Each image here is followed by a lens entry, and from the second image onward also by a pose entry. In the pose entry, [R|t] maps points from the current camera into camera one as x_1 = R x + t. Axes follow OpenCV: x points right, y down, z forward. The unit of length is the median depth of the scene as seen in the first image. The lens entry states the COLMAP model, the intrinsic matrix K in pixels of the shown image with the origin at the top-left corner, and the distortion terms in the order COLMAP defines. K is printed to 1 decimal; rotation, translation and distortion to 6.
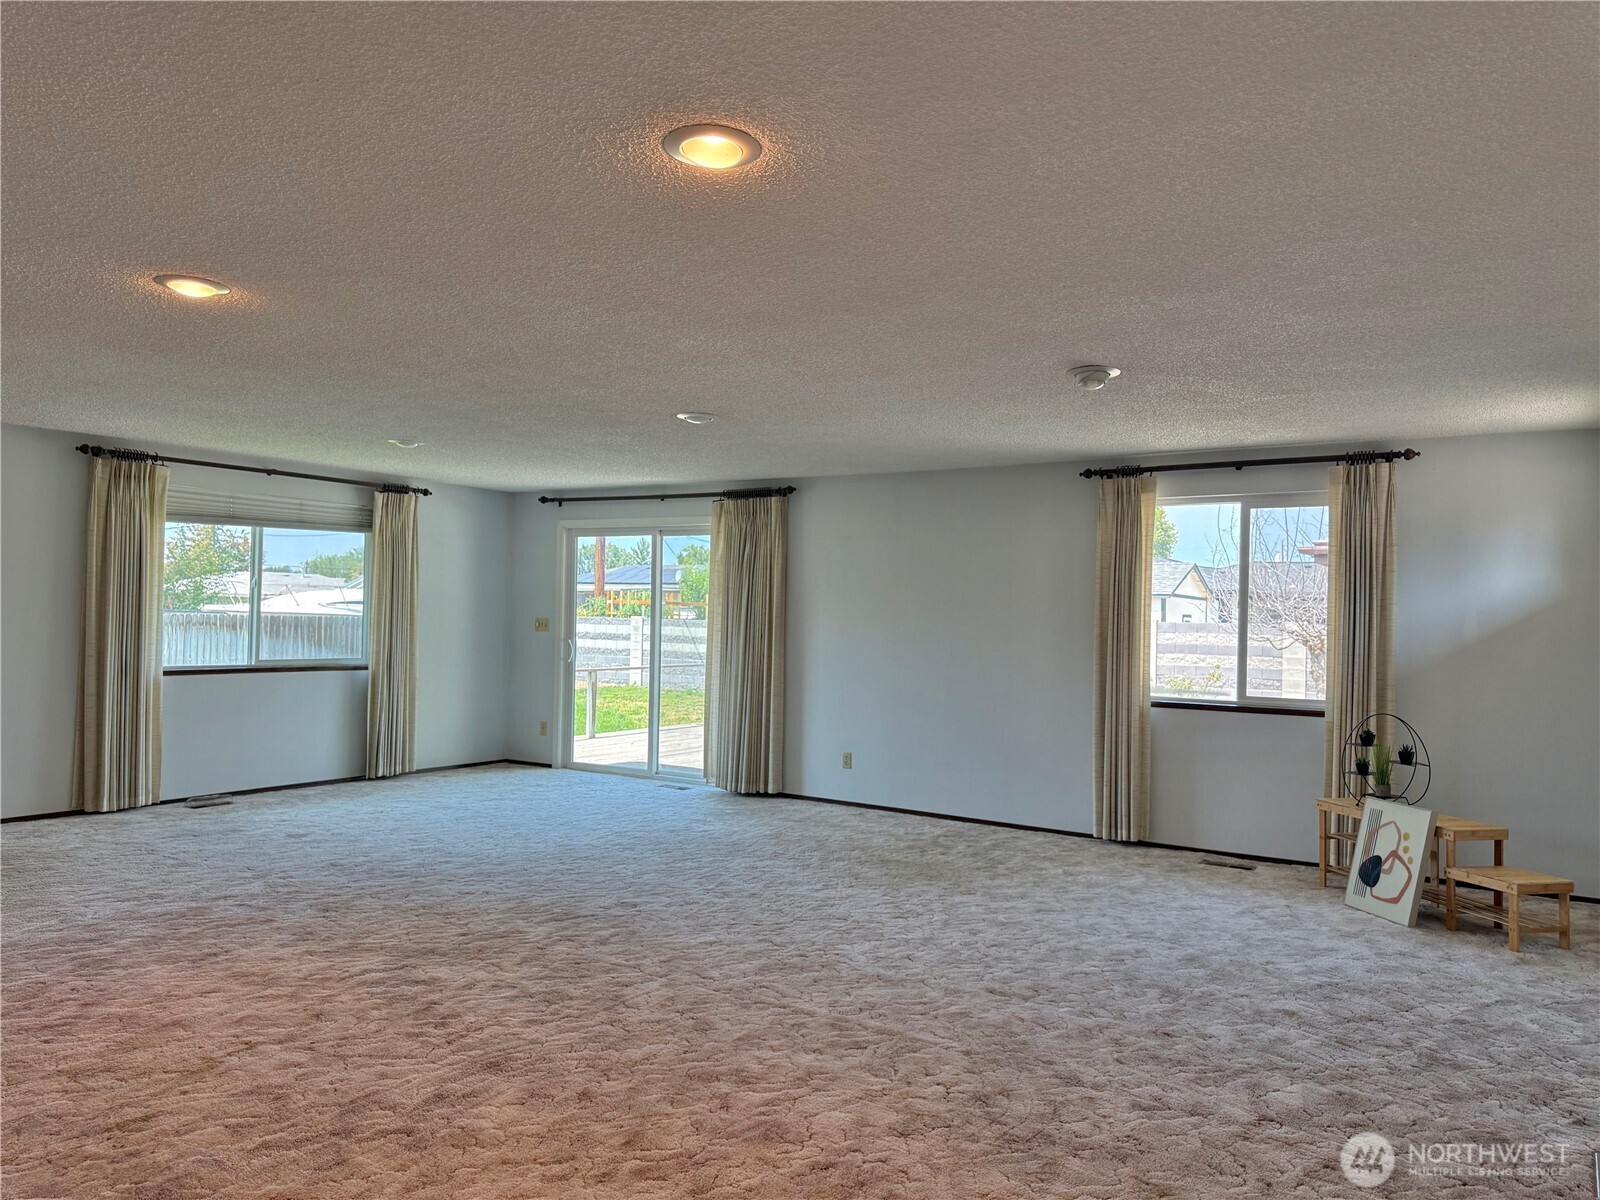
lens RADIAL K [[1127.9, 0, 802.5], [0, 1127.9, 606.9], [0, 0, 1]] dist [0.033388, -0.027899]
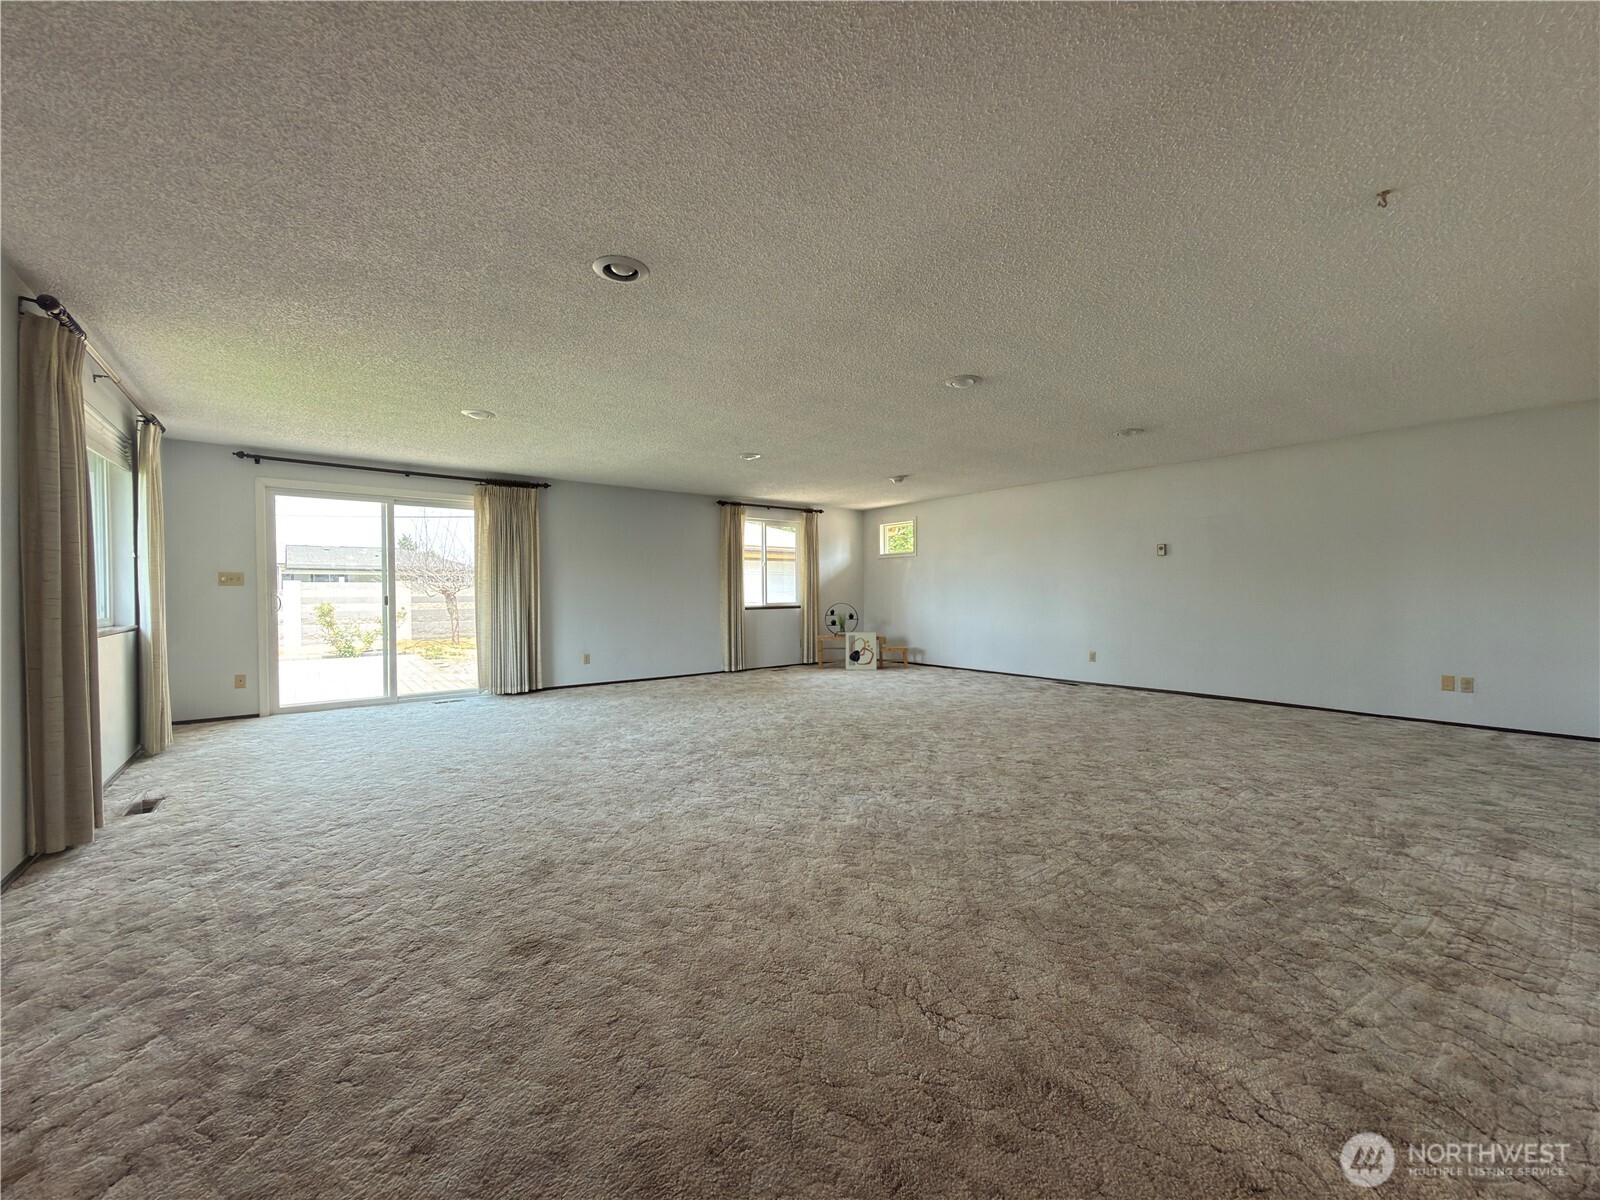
lens RADIAL K [[638.1, 0, 802.1], [0, 638.1, 594.2], [0, 0, 1]] dist [0.009101, 0.000220]
pose [[0.317303, -0.028924, 0.947883, -0.854082], [0.002604, 0.999558, 0.029629, 0.019263], [-0.948321, -0.006933, 0.317238, 0.478716]]
